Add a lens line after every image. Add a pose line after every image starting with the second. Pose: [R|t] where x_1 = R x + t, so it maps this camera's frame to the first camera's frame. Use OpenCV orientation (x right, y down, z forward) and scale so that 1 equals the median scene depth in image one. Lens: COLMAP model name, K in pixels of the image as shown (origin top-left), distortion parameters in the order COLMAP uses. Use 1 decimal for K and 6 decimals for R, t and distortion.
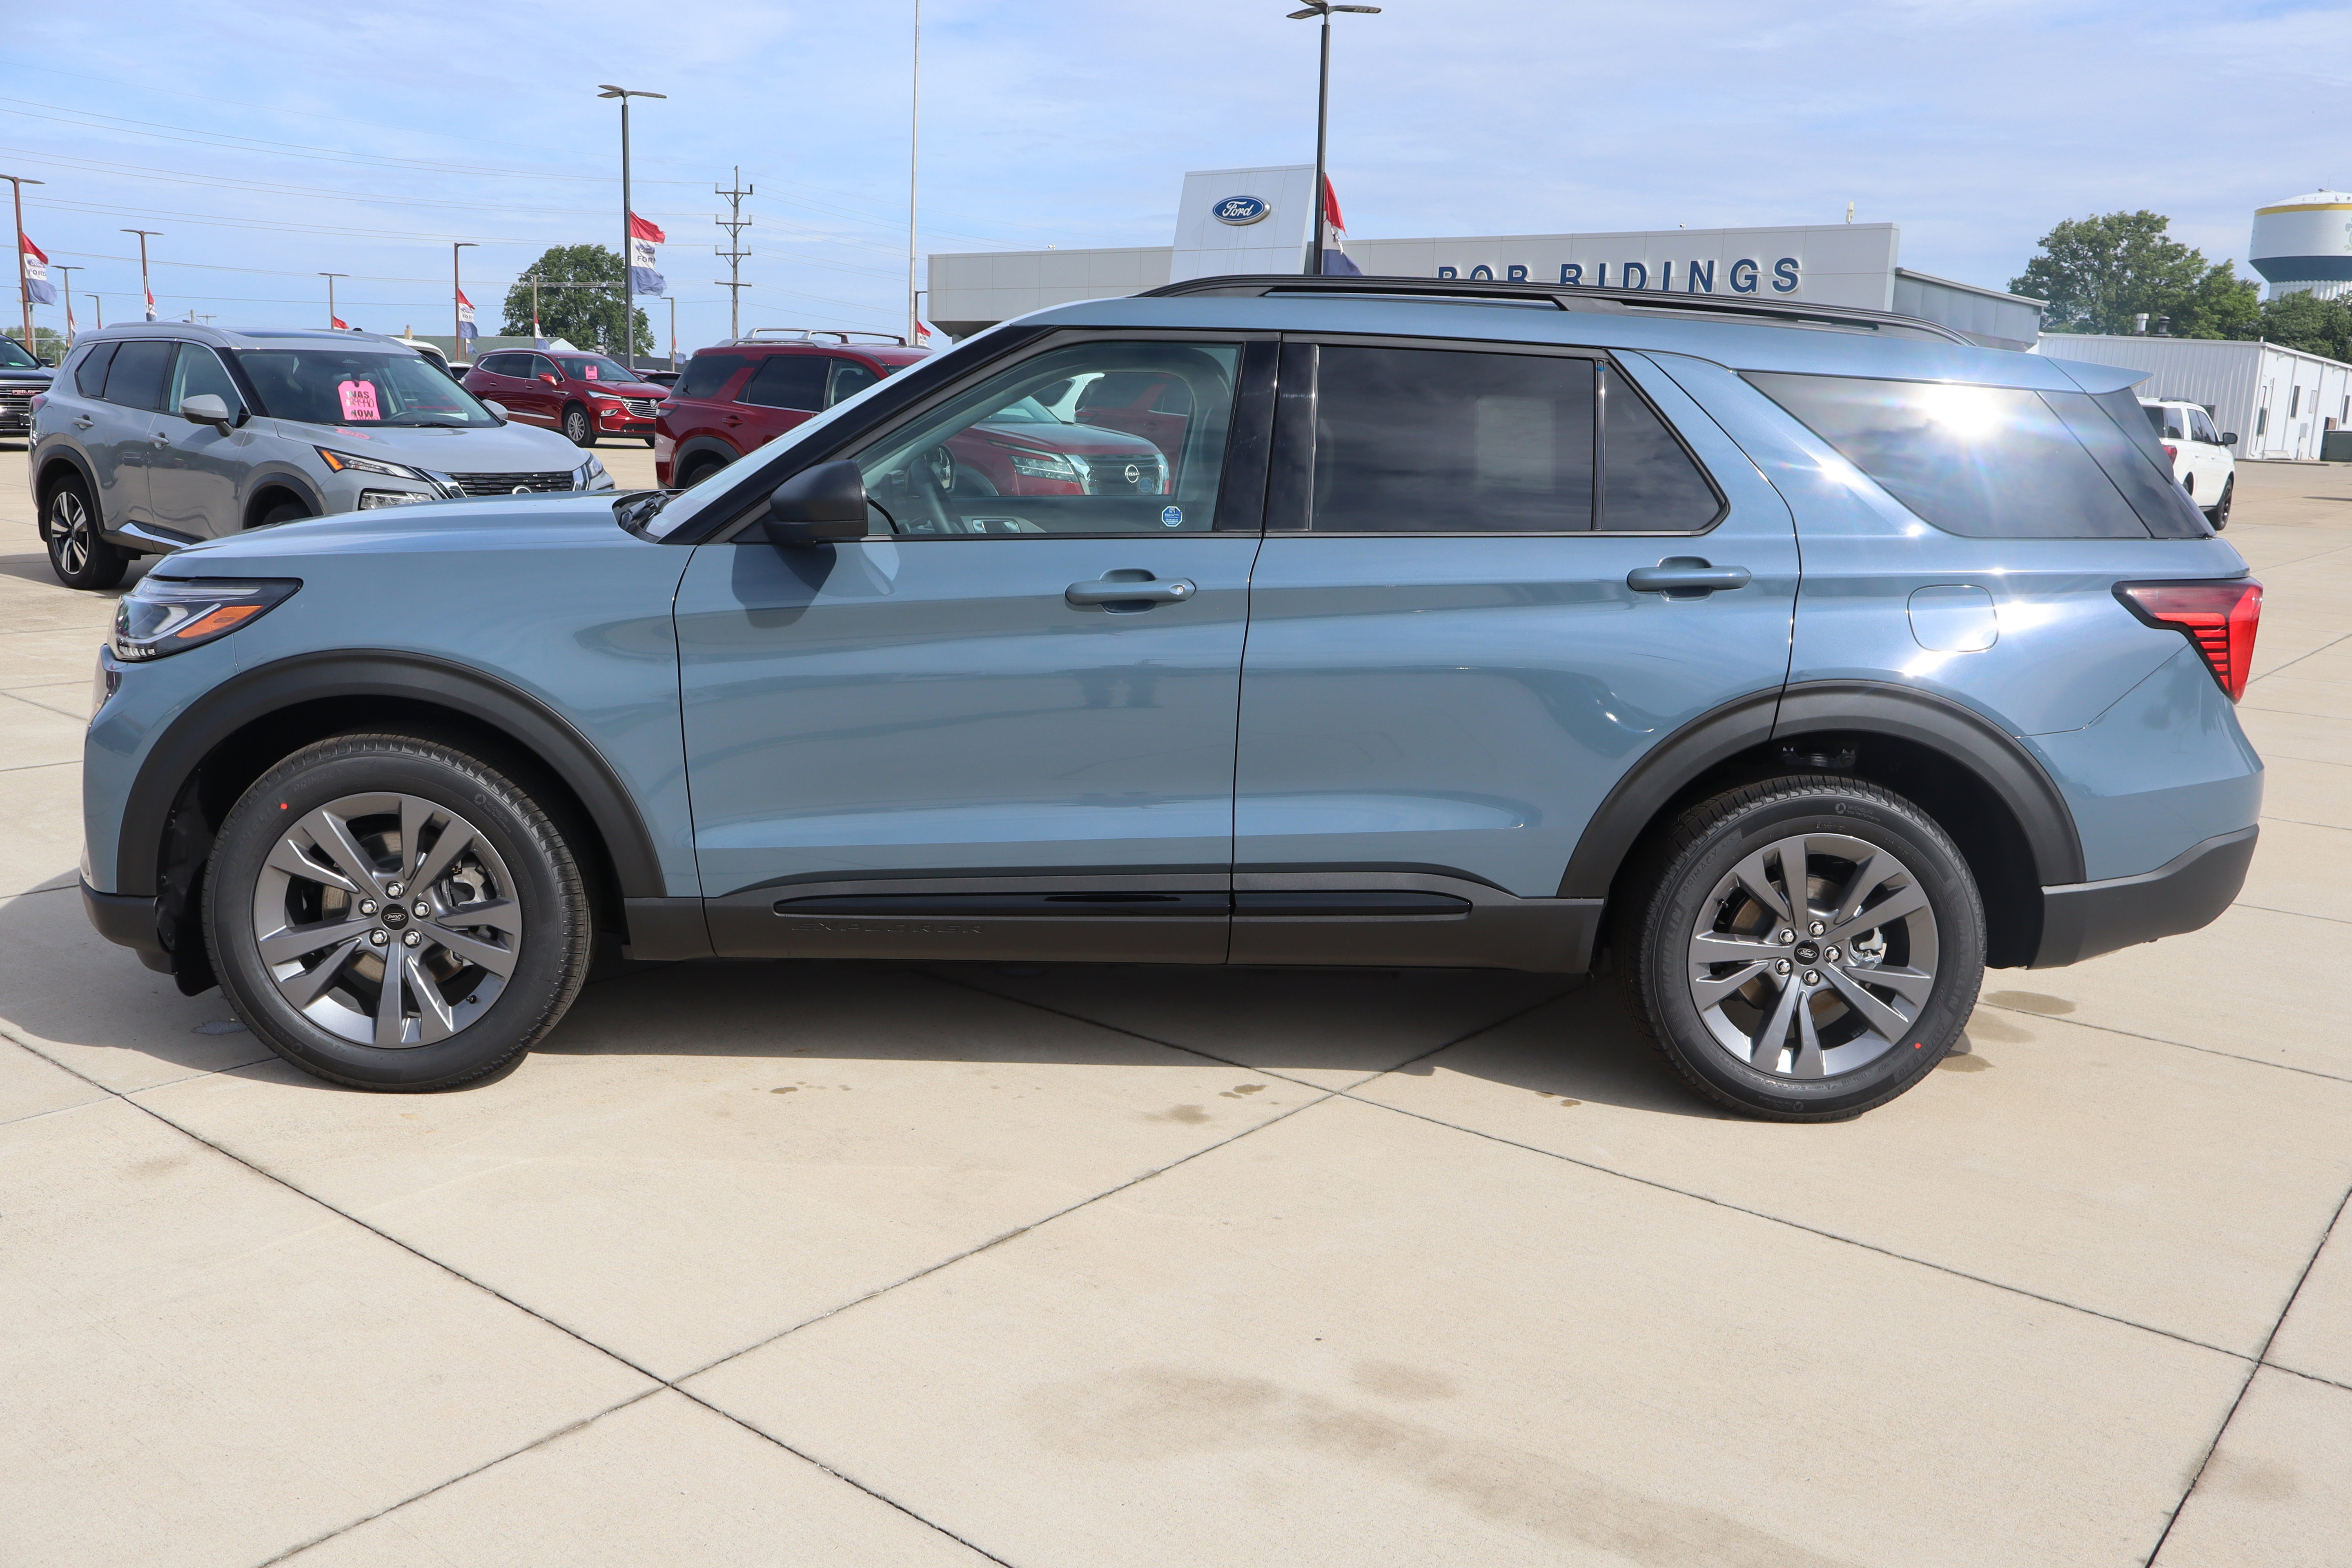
lens RADIAL K [[1993.4, 0, 1172.9], [0, 1993.4, 780.7], [0, 0, 1]] dist [0.007958, -0.034299]
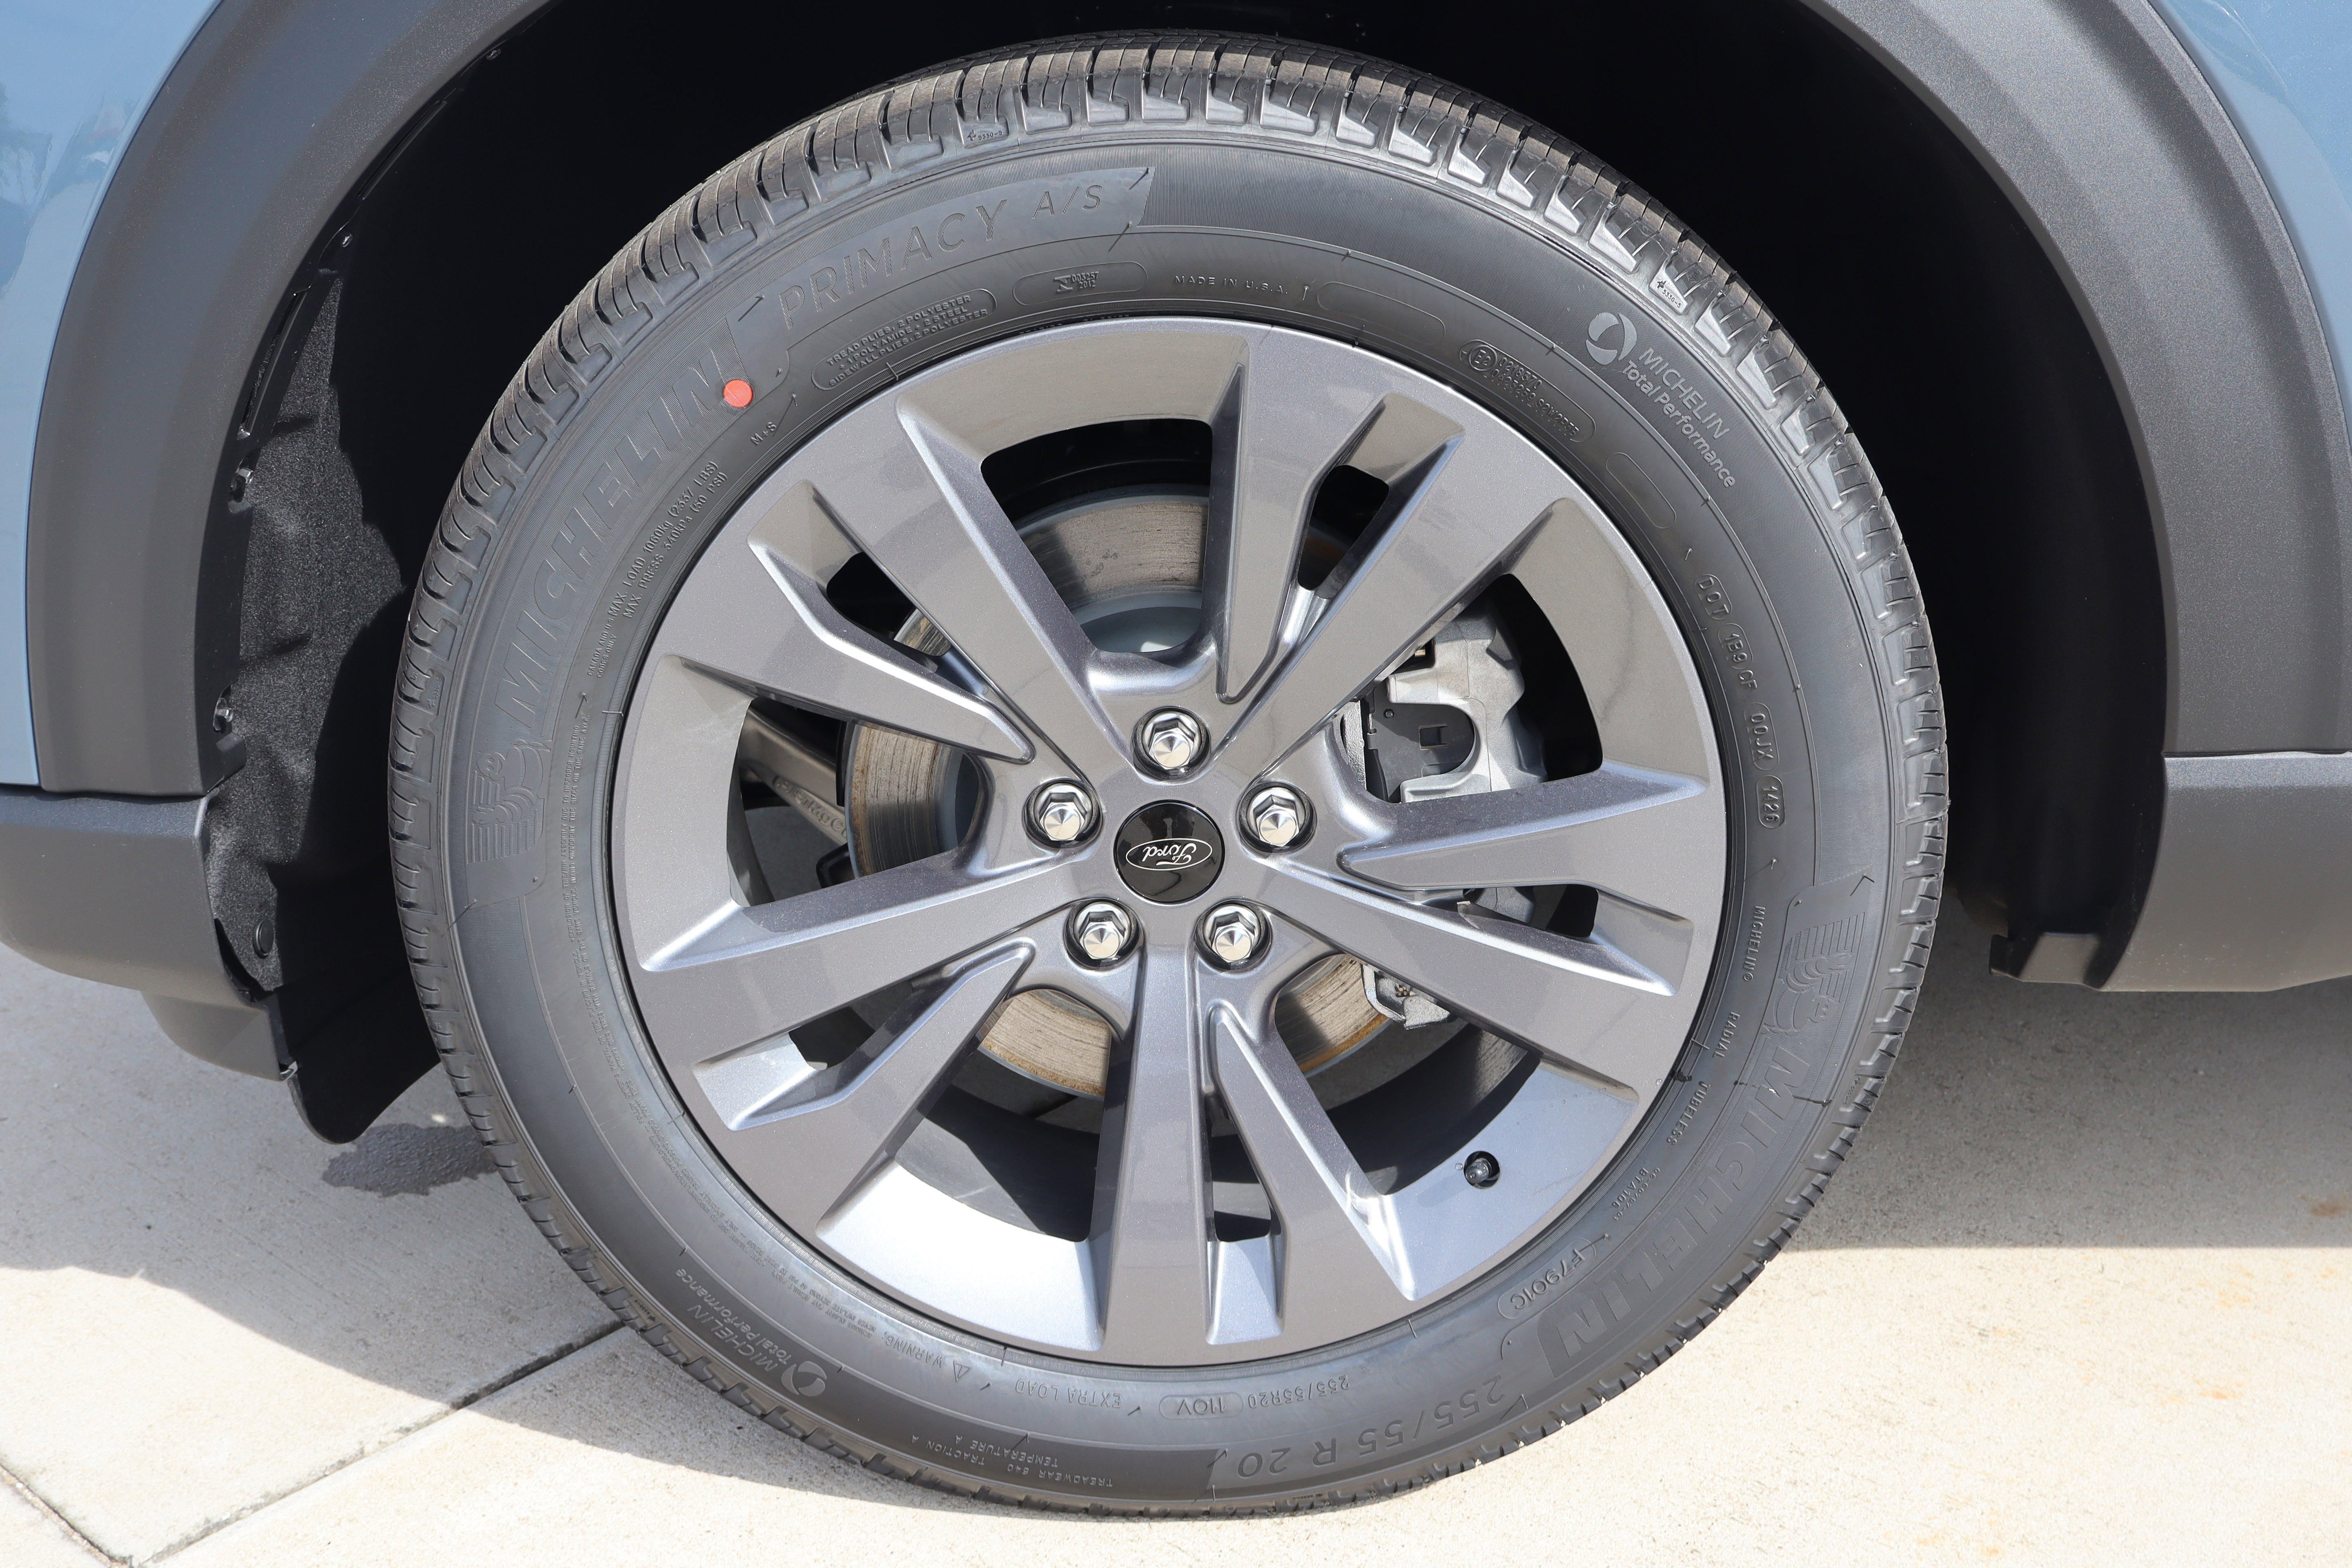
lens RADIAL K [[2311.5, 0, 1179.7], [0, 2311.5, 786.8], [0, 0, 1]] dist [-0.015981, 0.000000]
pose [[0.999040, -0.022755, -0.037426, -0.379395], [0.027818, 0.989636, 0.140880, 0.020905], [0.033832, -0.141786, 0.989319, 0.724728]]
